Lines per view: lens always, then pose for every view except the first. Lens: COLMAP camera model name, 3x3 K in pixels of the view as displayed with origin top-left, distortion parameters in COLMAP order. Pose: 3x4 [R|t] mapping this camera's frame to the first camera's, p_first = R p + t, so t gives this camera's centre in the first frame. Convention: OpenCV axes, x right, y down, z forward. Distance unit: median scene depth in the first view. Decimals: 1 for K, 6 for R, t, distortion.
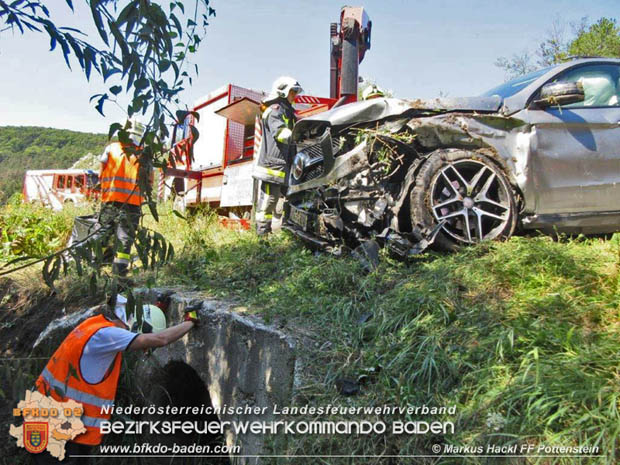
lens RADIAL K [[468.2, 0, 310.0], [0, 468.2, 228.4], [0, 0, 1]] dist [-0.013931, 0.014048]
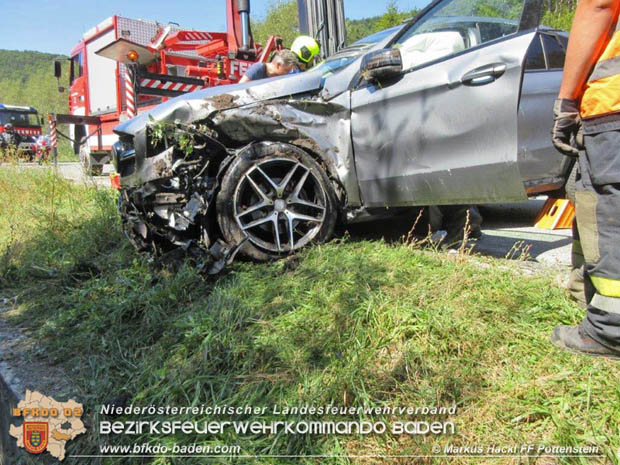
lens RADIAL K [[468.2, 0, 309.1], [0, 468.2, 231.8], [0, 0, 1]] dist [-0.013931, 0.014048]
pose [[0.994819, -0.066210, 0.077148, 0.307222], [0.050689, 0.980834, 0.188137, -0.166482], [-0.088126, -0.183252, 0.979108, 0.081024]]
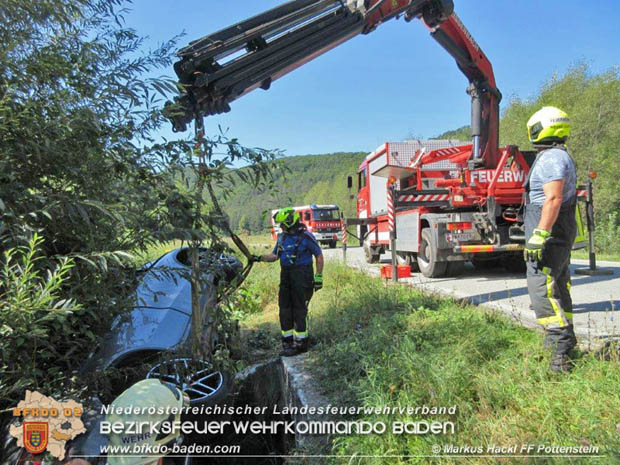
lens RADIAL K [[468.3, 0, 305.6], [0, 468.3, 229.3], [0, 0, 1]] dist [-0.008138, -0.000953]
pose [[0.866527, -0.109840, -0.486895, 0.601045], [0.111018, 0.993464, -0.026540, -0.267788], [0.486628, -0.031056, 0.873057, -0.356366]]
